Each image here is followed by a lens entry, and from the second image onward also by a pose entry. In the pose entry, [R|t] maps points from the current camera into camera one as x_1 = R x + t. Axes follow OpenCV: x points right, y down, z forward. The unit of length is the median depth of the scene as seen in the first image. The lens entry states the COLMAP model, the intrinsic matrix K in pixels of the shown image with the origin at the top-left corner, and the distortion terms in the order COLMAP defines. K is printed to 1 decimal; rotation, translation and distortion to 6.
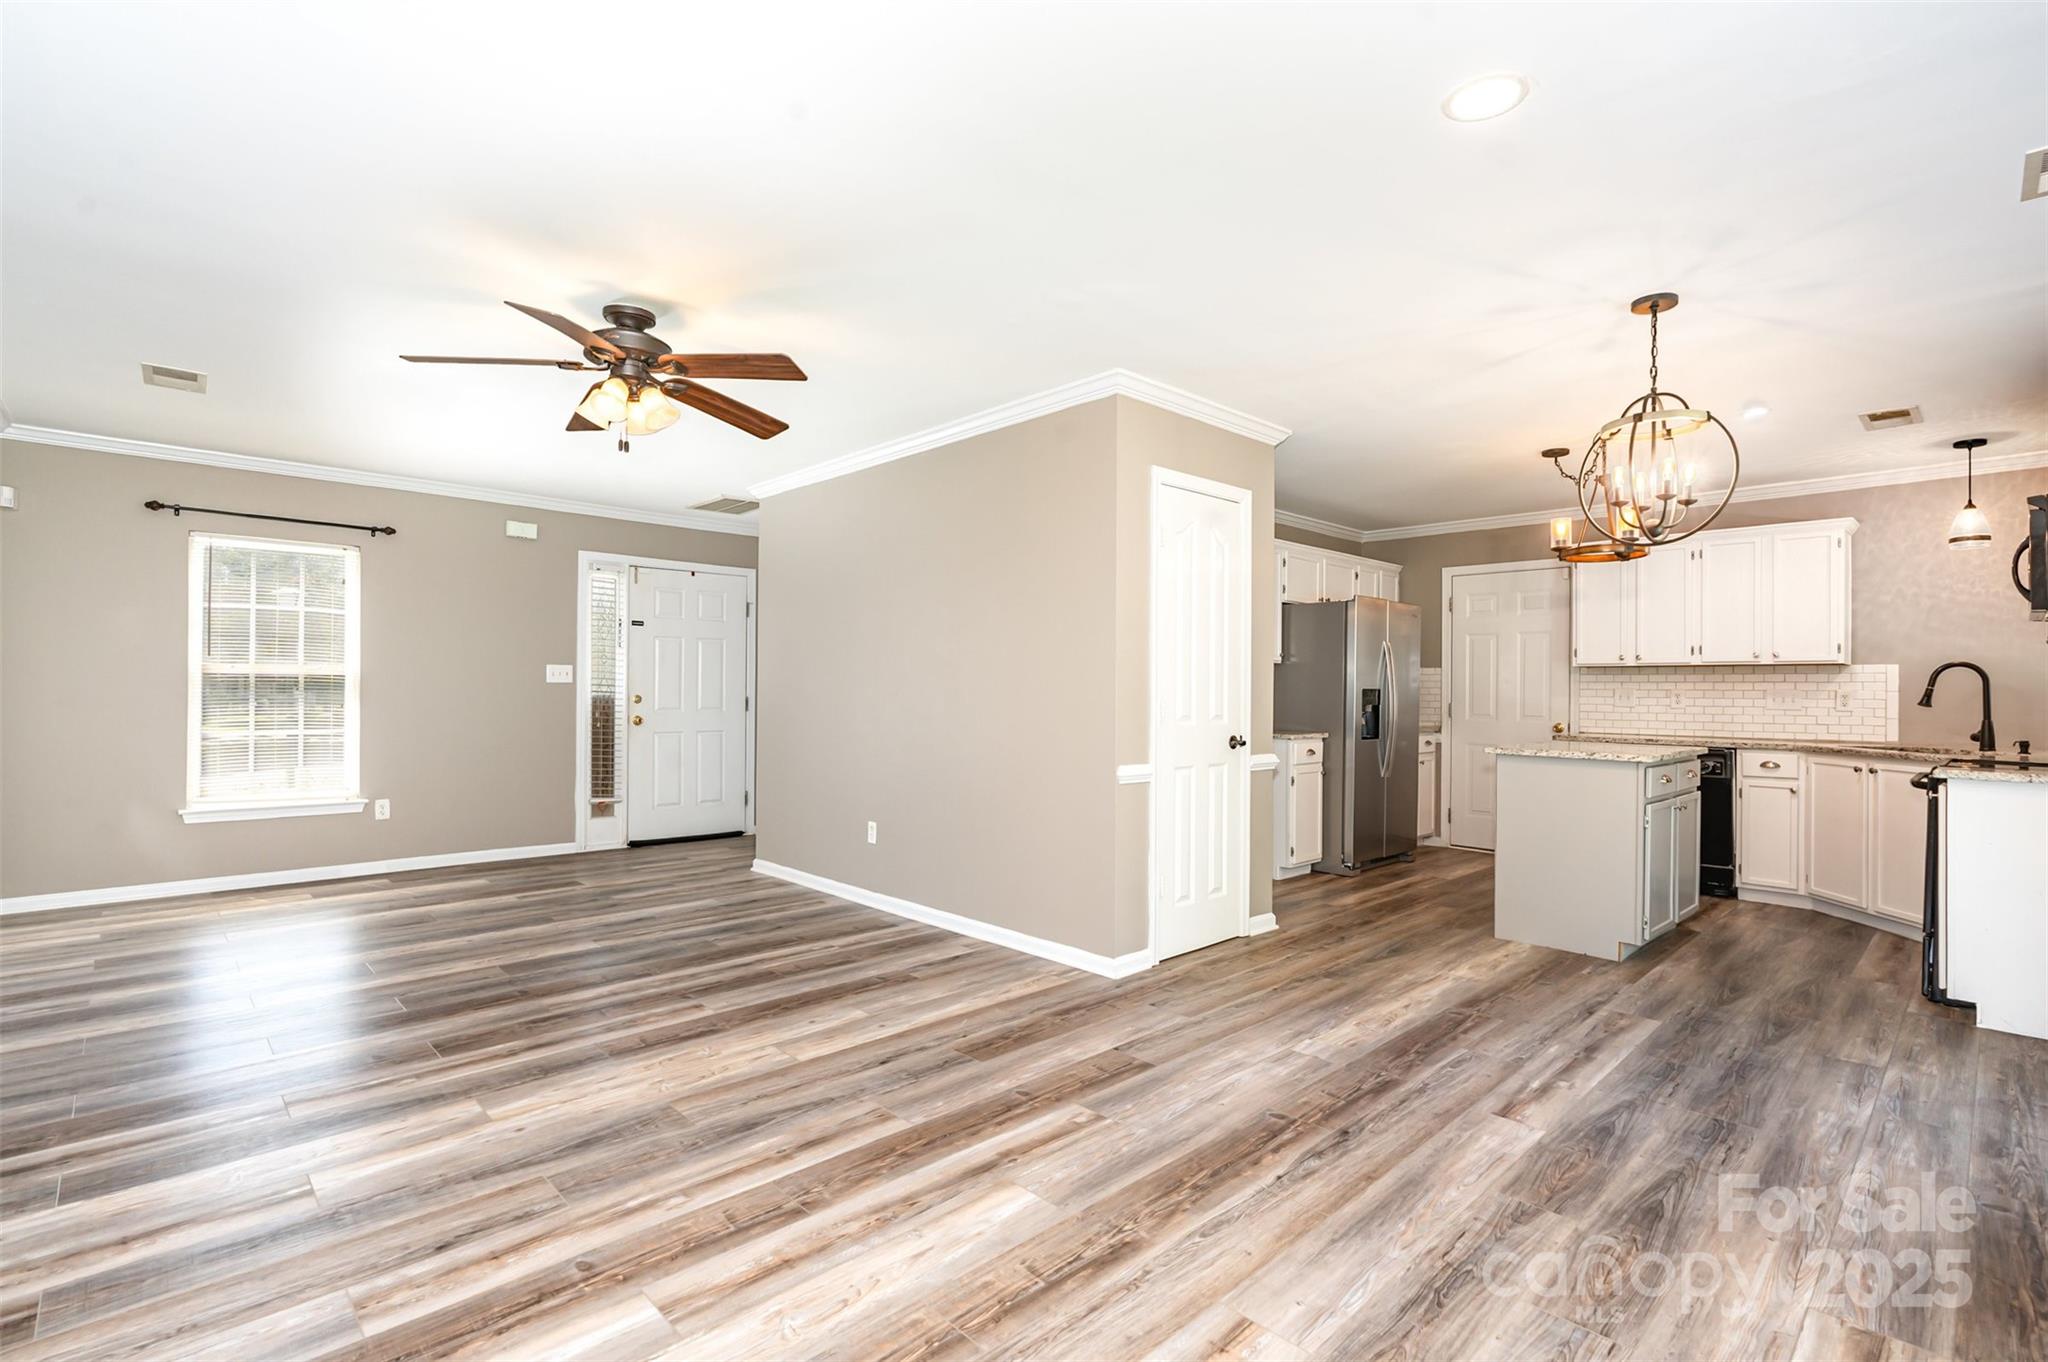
lens RADIAL K [[941.5, 0, 1031.8], [0, 941.5, 683.2], [0, 0, 1]] dist [-0.007088, 0.001449]
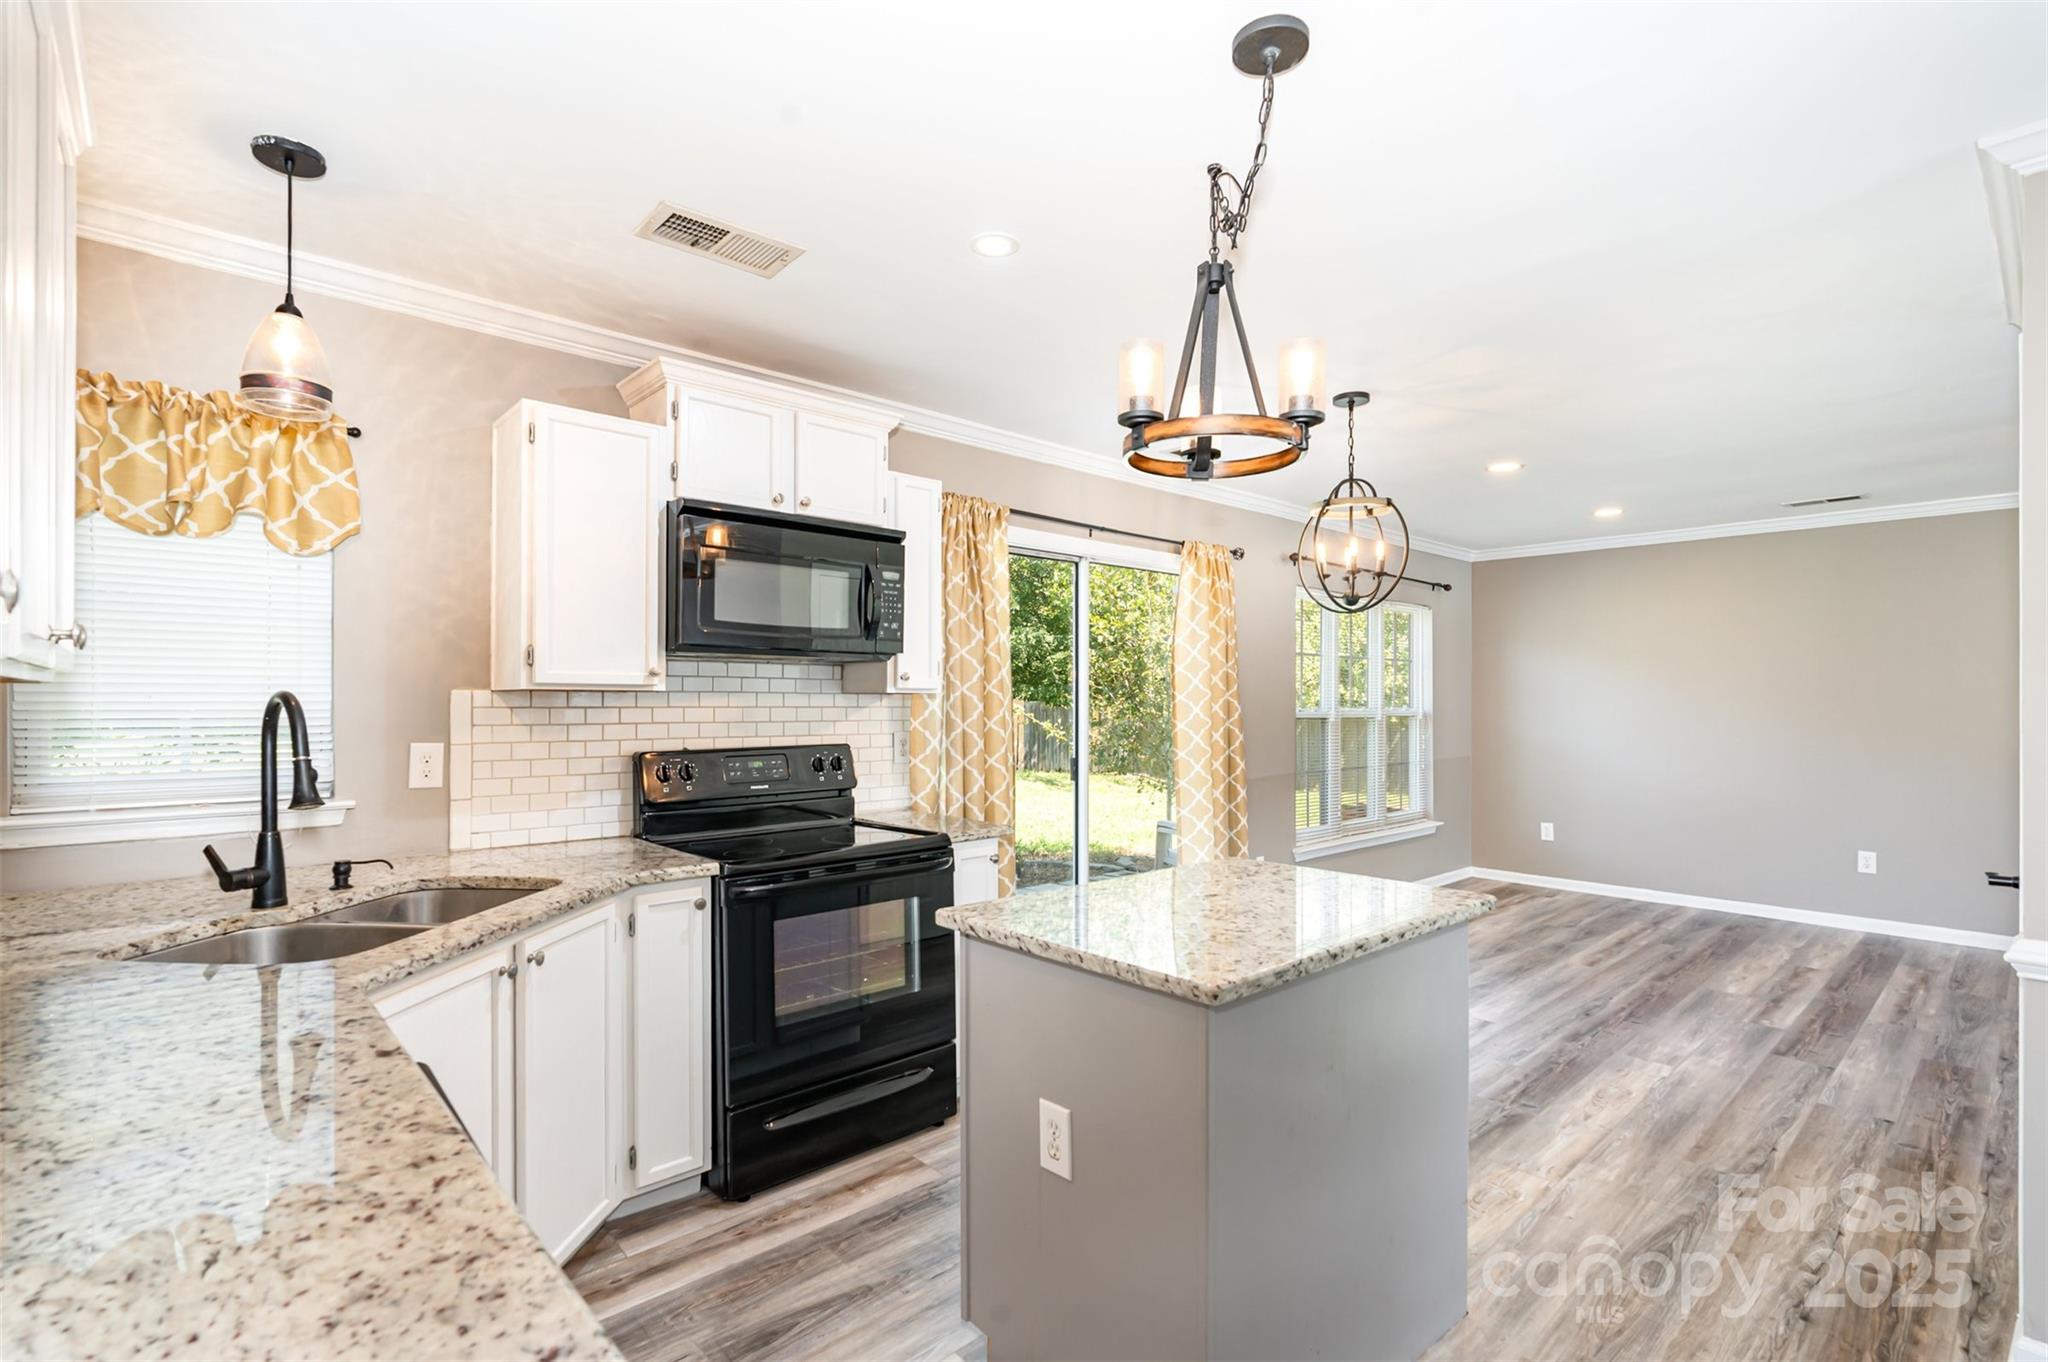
lens RADIAL K [[948.0, 0, 1028.0], [0, 948.0, 698.9], [0, 0, 1]] dist [-0.004513, 0.001306]
pose [[-0.999727, -0.011124, 0.020543, 0.829171], [-0.011253, 0.999918, -0.006134, -0.025866], [-0.020473, -0.006364, -0.999770, 1.735885]]
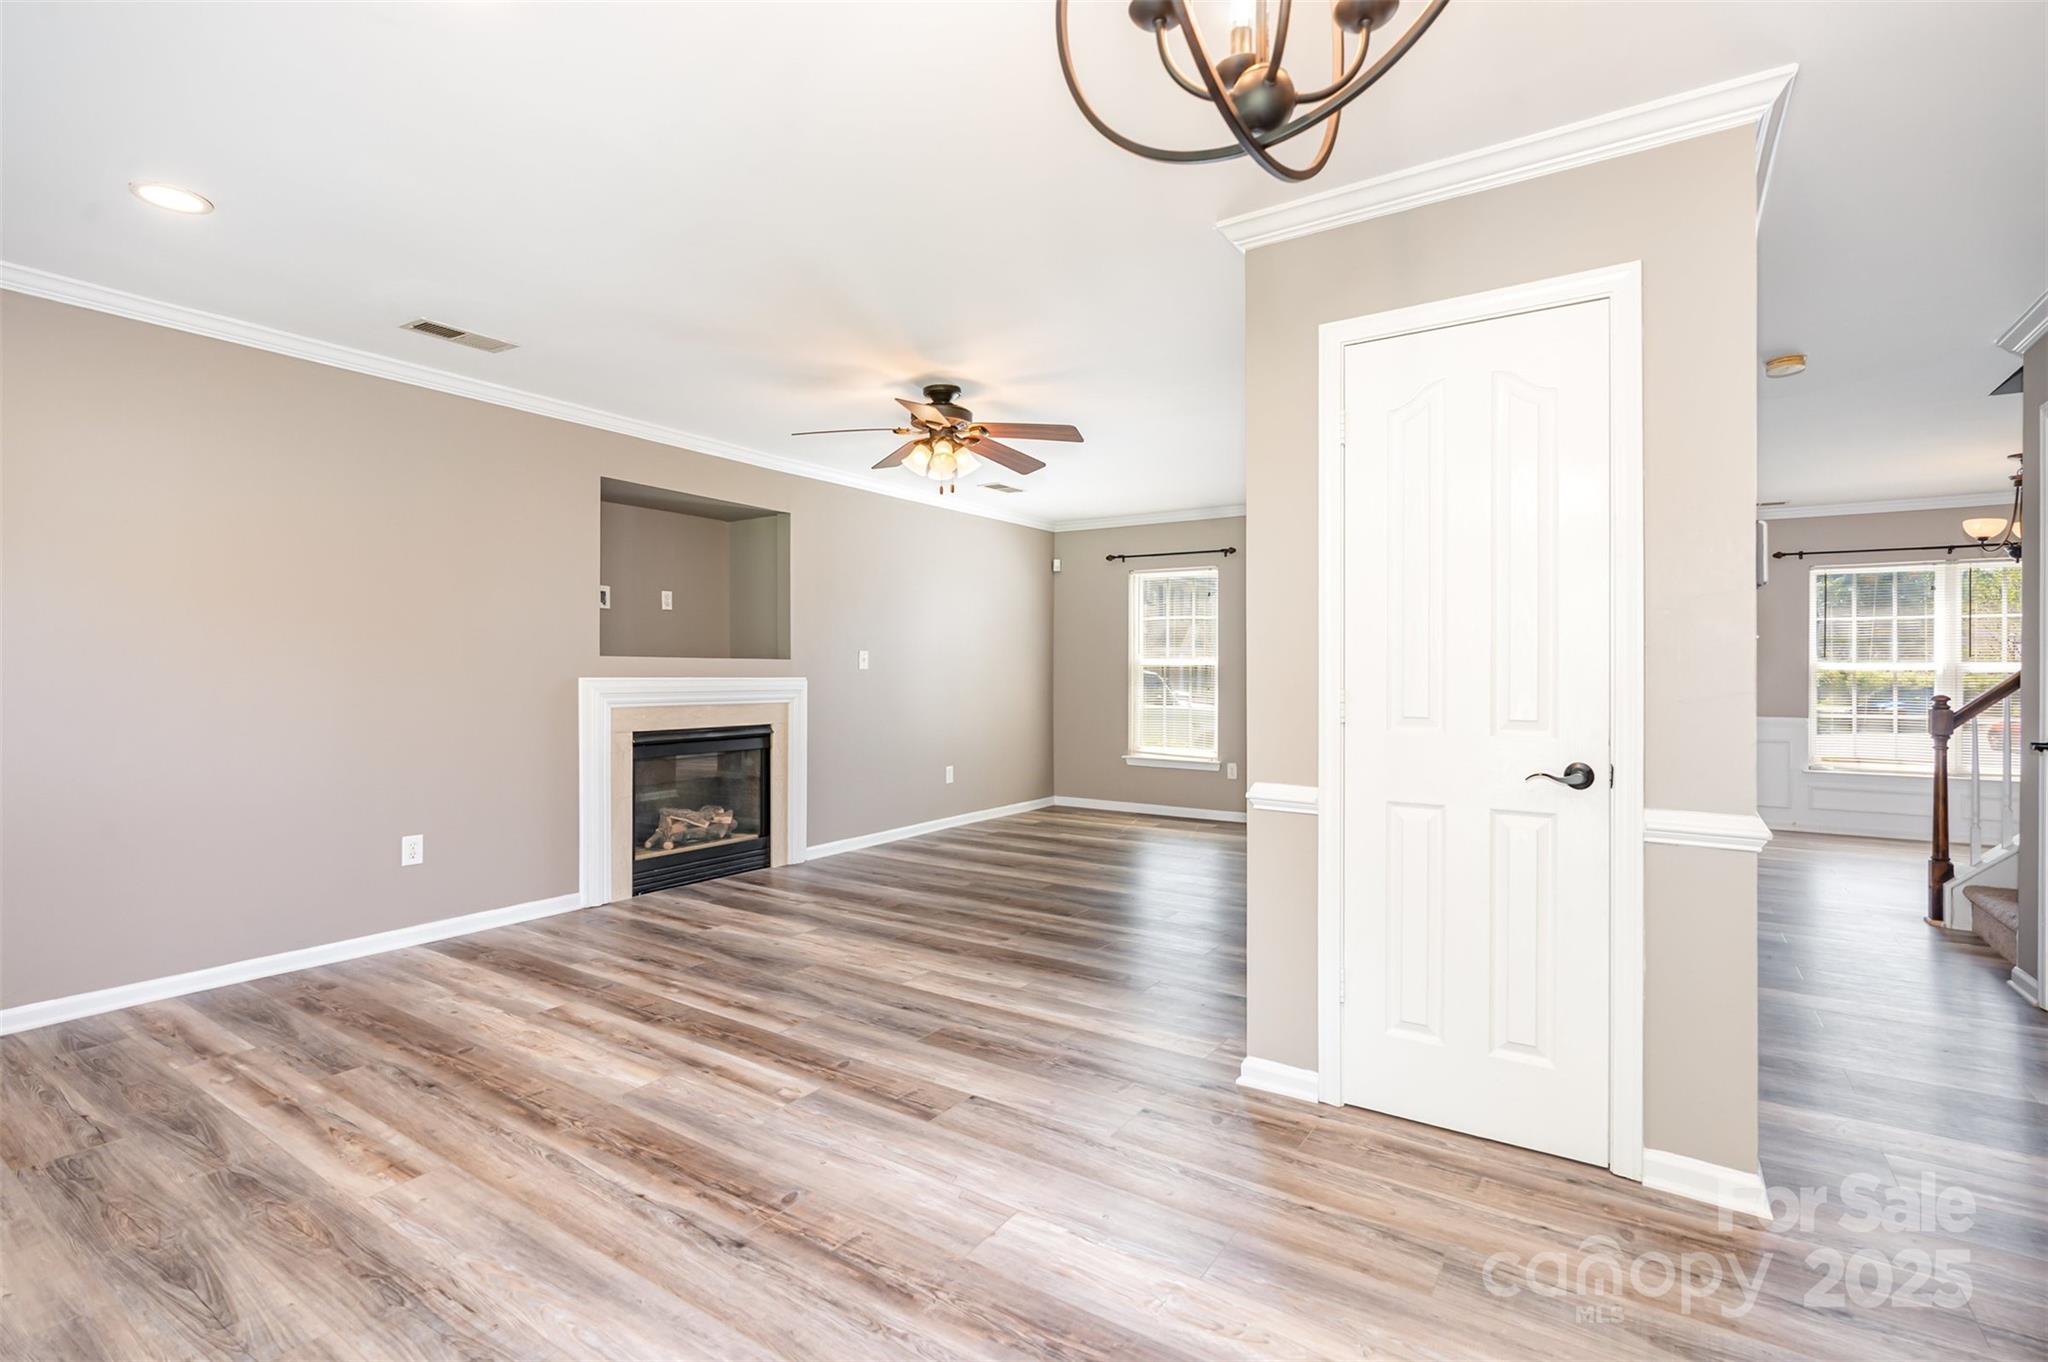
lens RADIAL K [[941.5, 0, 1031.8], [0, 941.5, 683.2], [0, 0, 1]] dist [-0.007088, 0.001449]
pose [[0.220795, 0.004753, -0.975309, 0.745707], [0.004056, 0.999975, 0.005791, 0.010470], [0.975312, -0.005235, 0.220771, 0.701671]]
